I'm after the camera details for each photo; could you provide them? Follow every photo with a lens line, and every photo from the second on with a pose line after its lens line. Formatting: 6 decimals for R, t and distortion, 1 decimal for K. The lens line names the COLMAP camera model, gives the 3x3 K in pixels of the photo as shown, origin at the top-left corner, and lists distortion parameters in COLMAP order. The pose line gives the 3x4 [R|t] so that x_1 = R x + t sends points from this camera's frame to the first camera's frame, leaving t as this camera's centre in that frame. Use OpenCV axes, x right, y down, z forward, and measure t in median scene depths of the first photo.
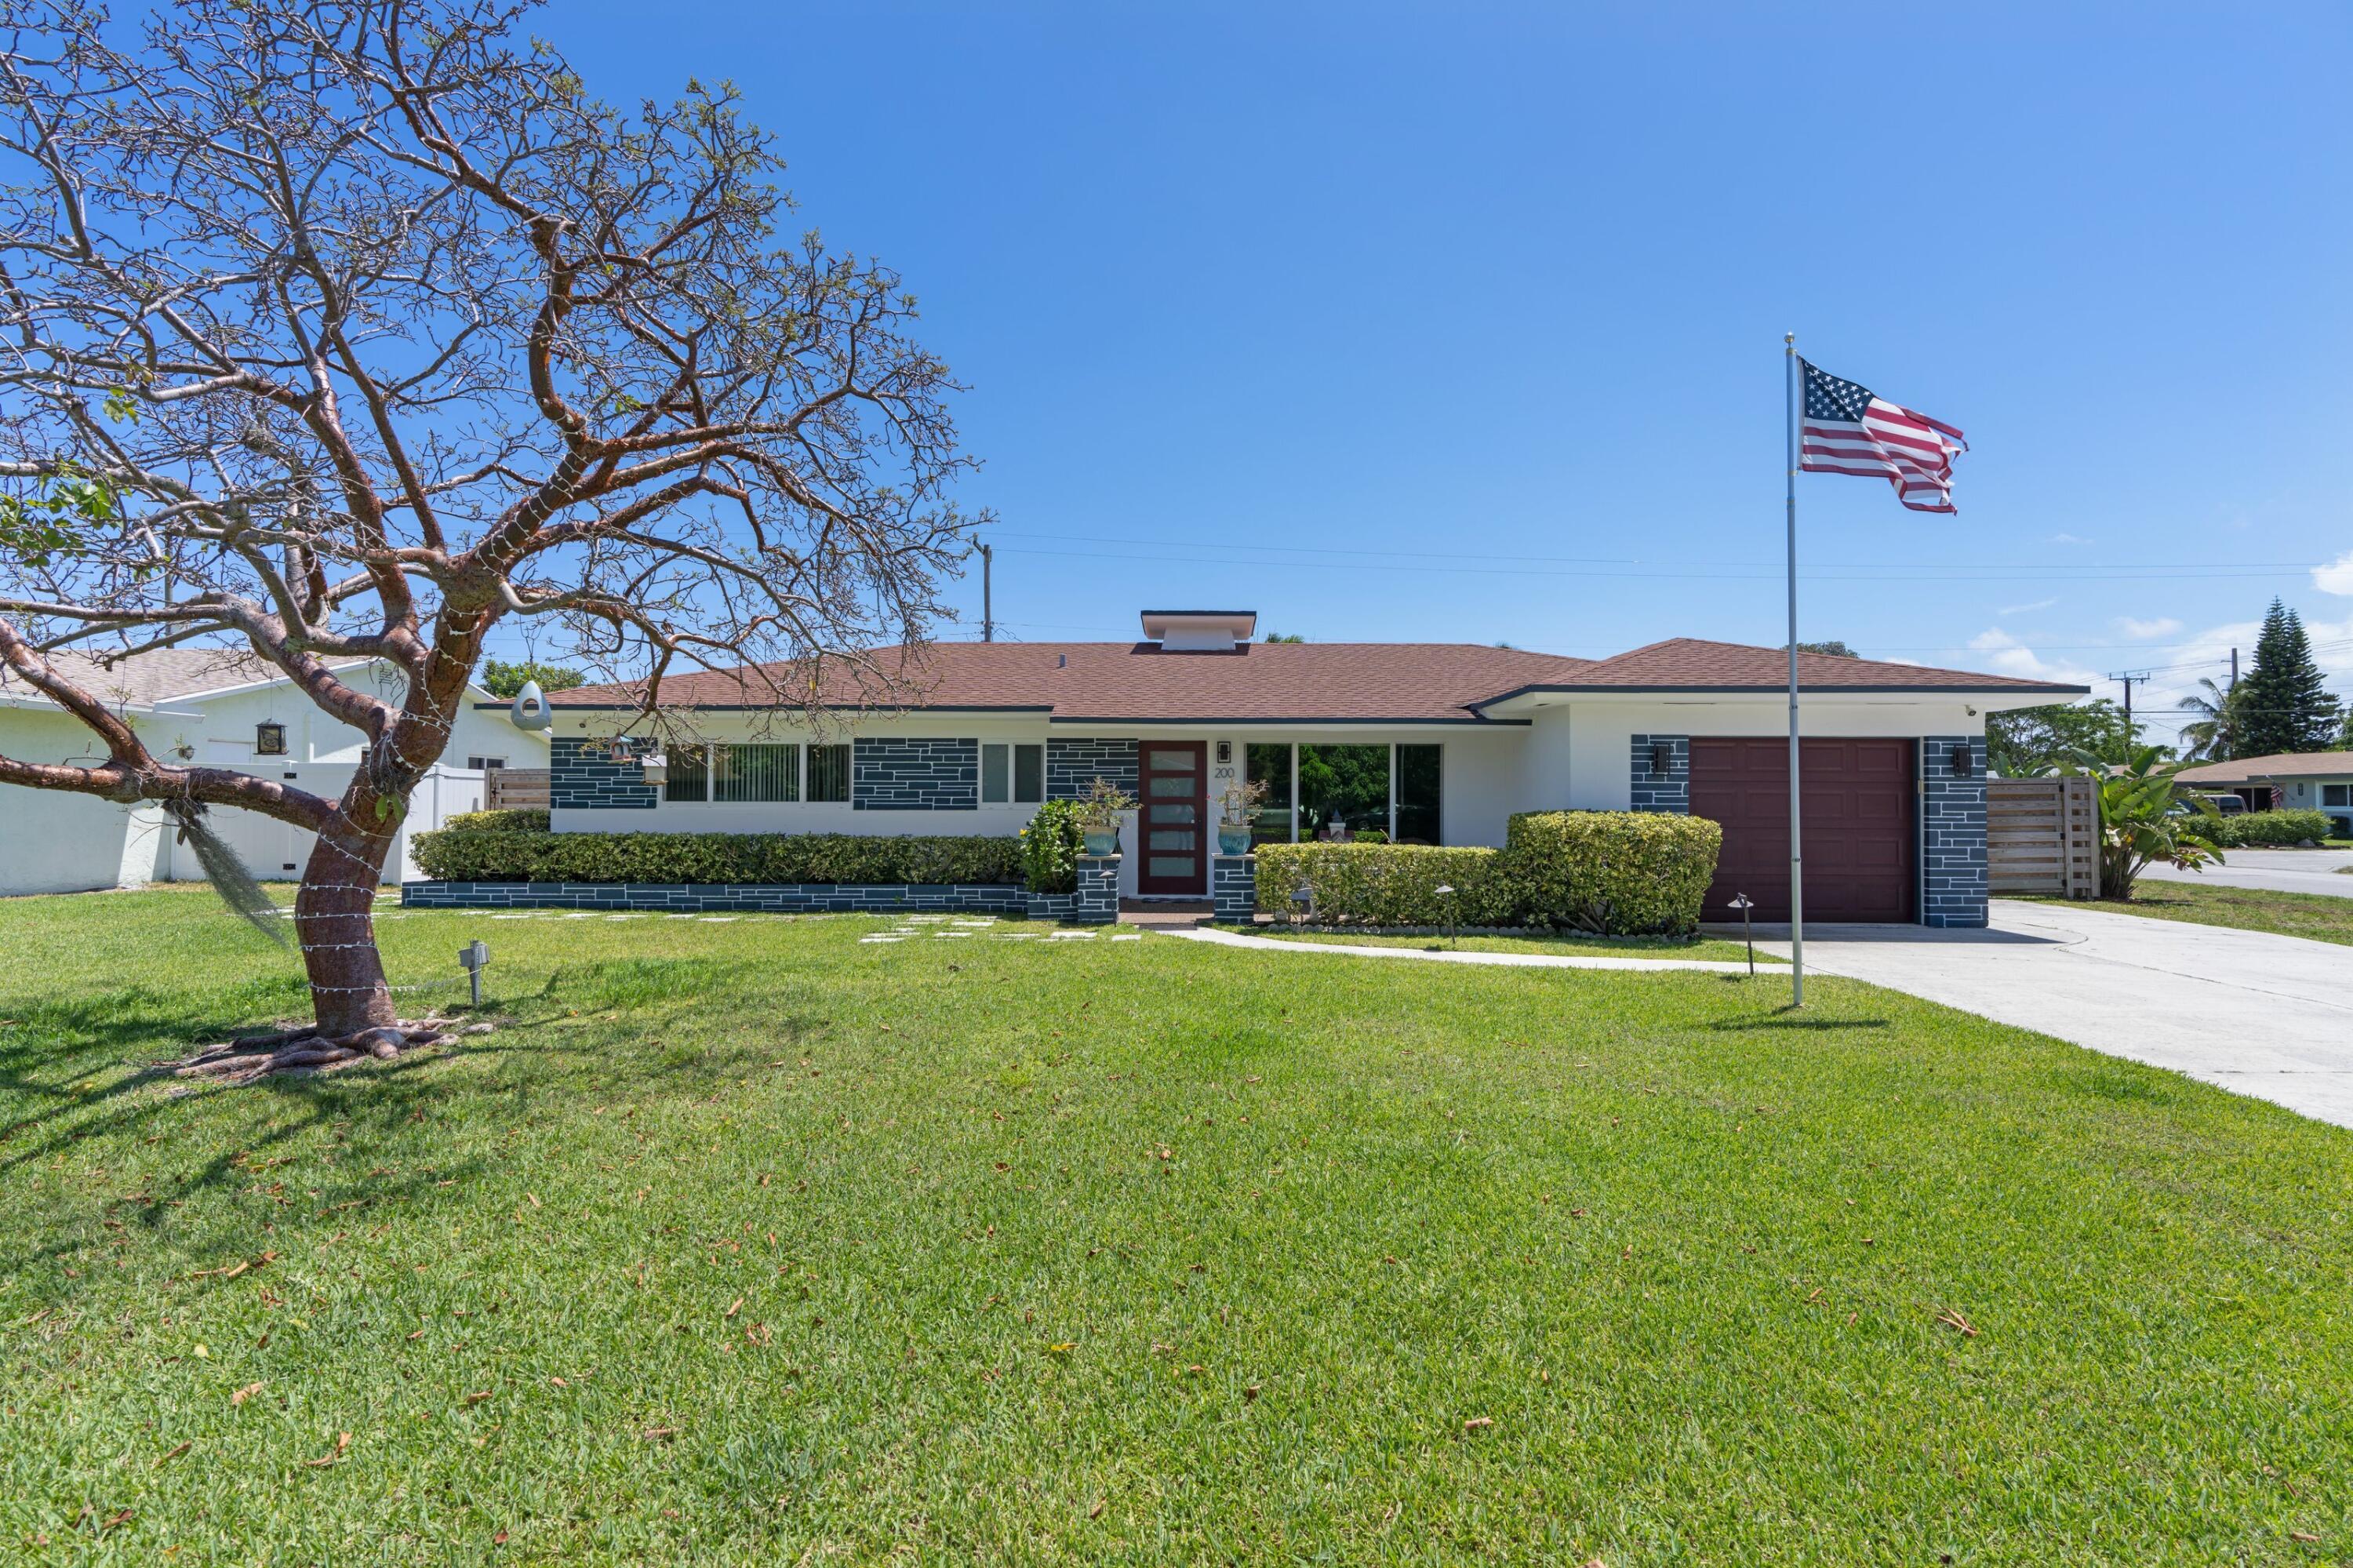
lens RADIAL K [[1085.8, 0, 1179.4], [0, 1085.8, 795.7], [0, 0, 1]] dist [-0.002867, 0.000336]
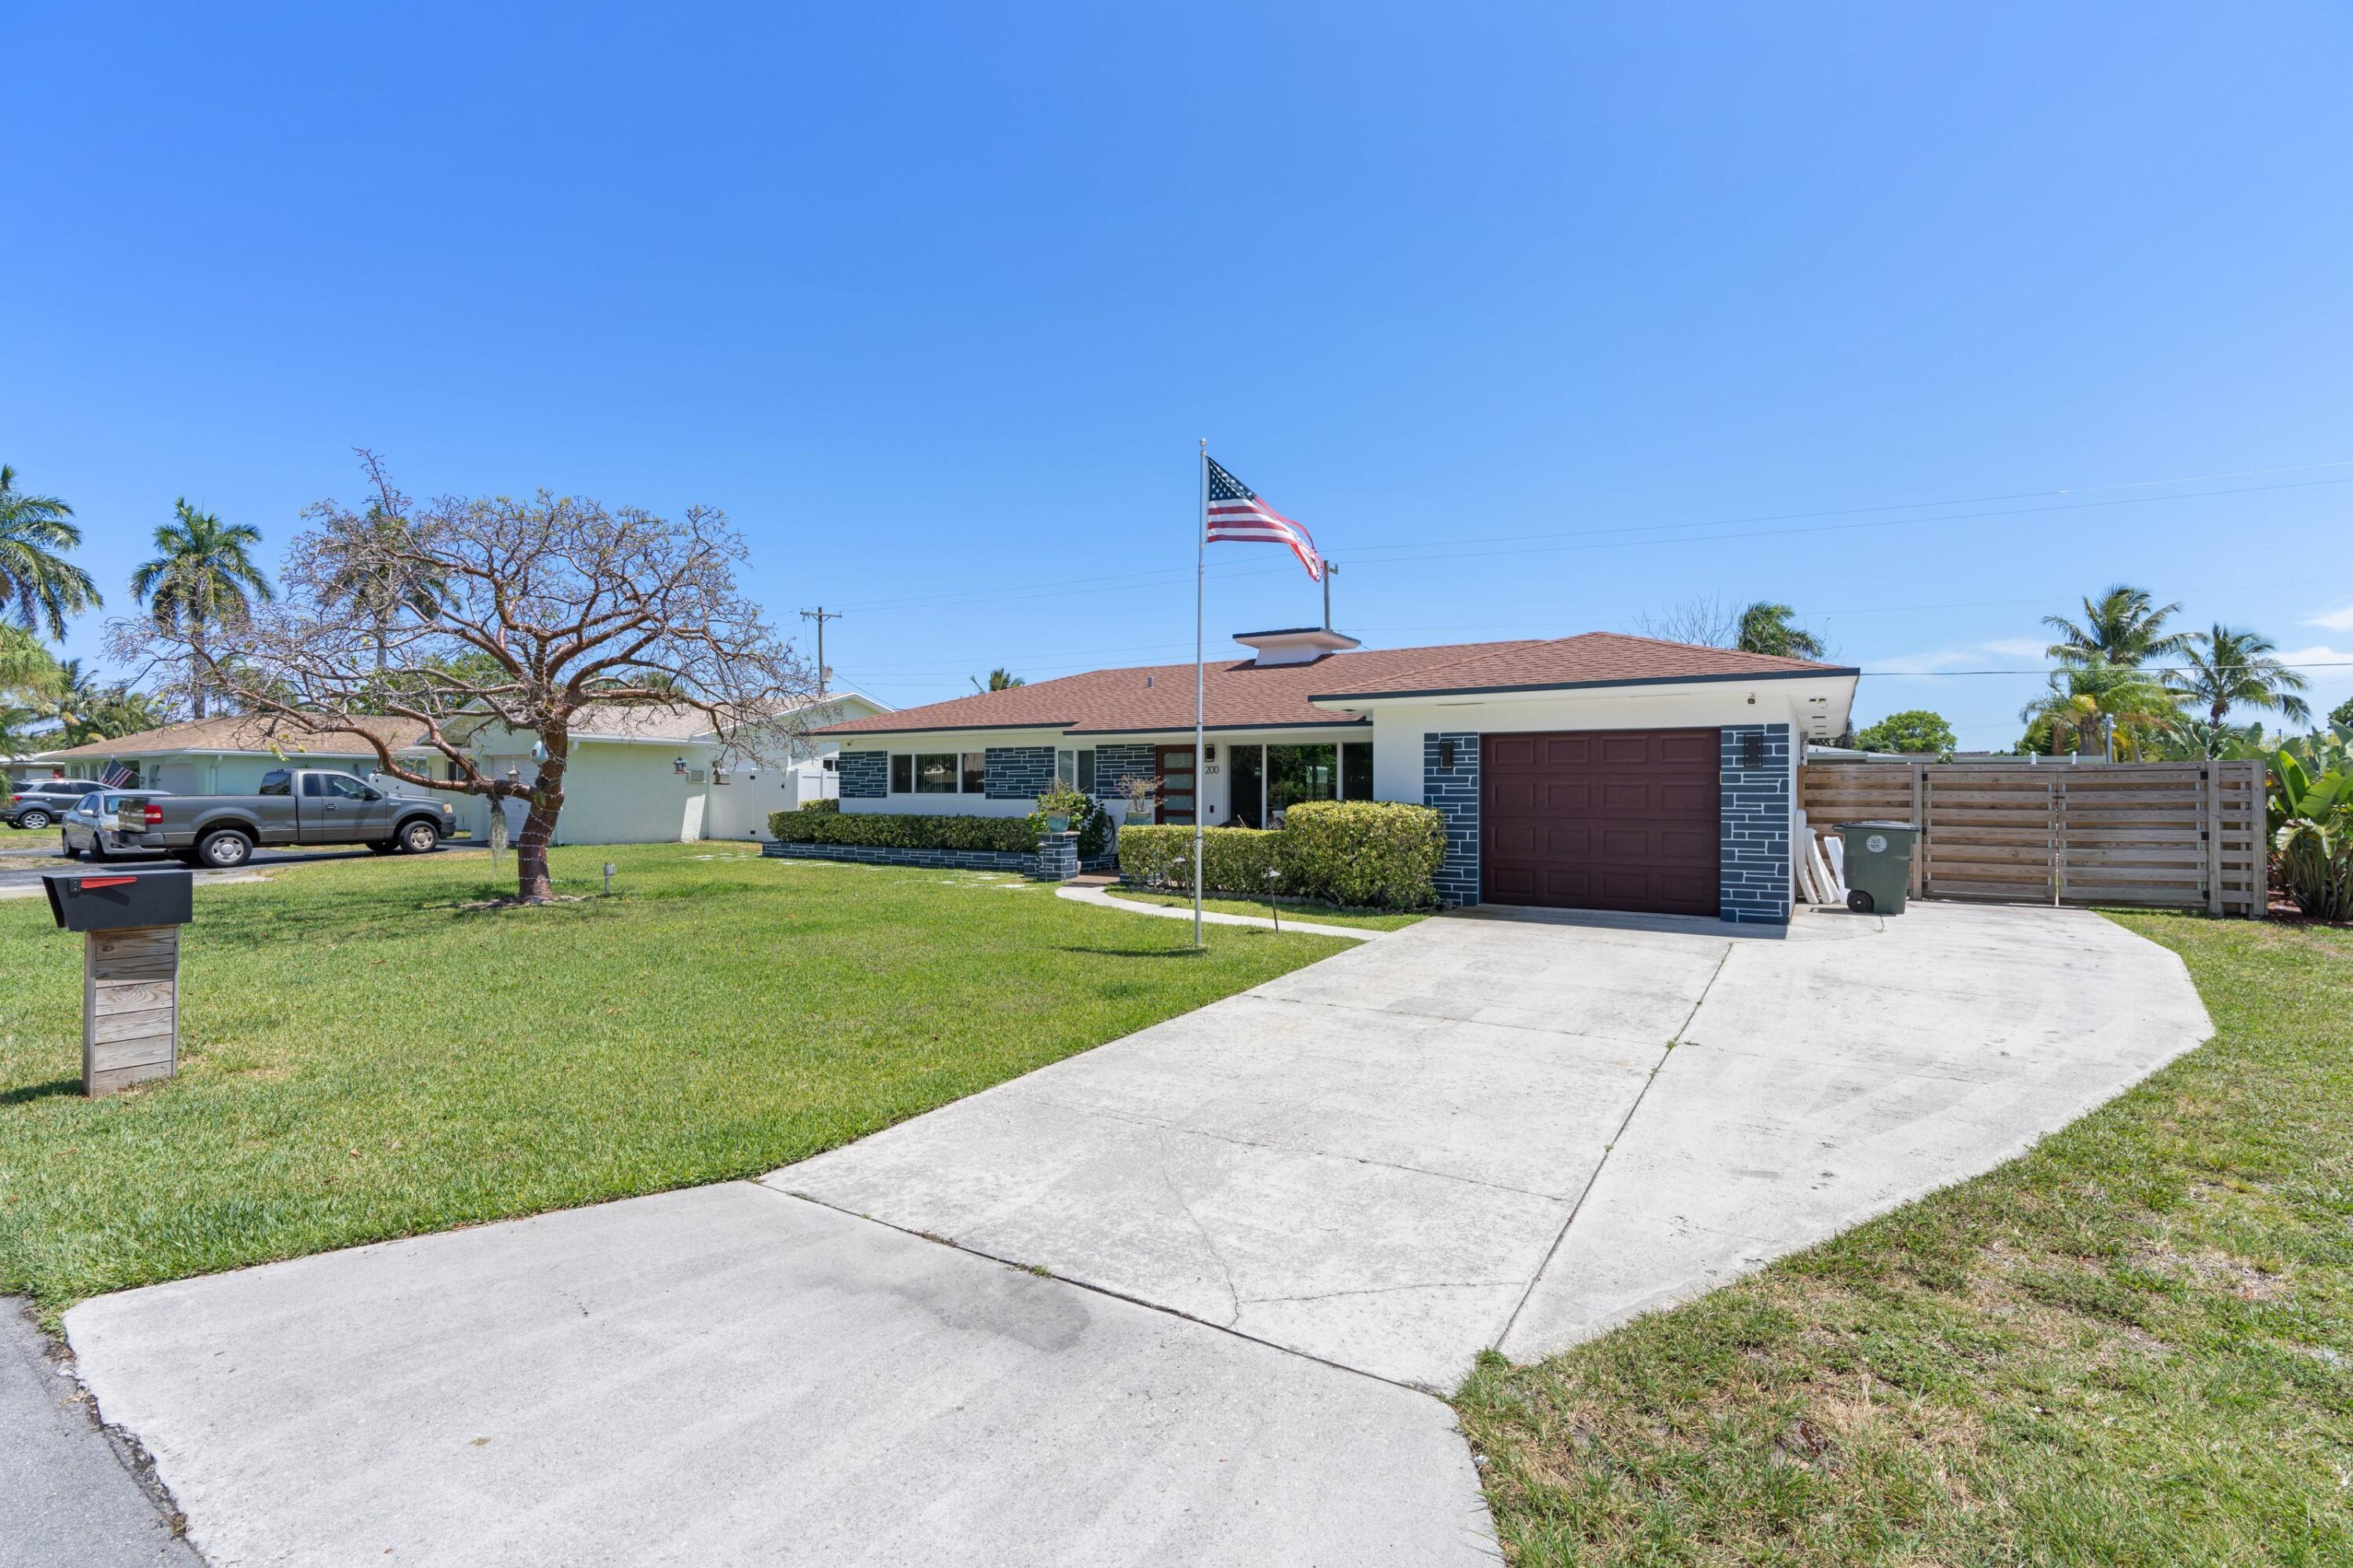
lens RADIAL K [[1085.8, 0, 1179.4], [0, 1085.8, 795.7], [0, 0, 1]] dist [-0.002867, 0.000336]
pose [[0.849229, 0.000752, -0.528024, 0.705495], [0.004104, 0.999959, 0.008025, -0.001546], [0.528008, -0.008983, 0.849192, -0.079084]]
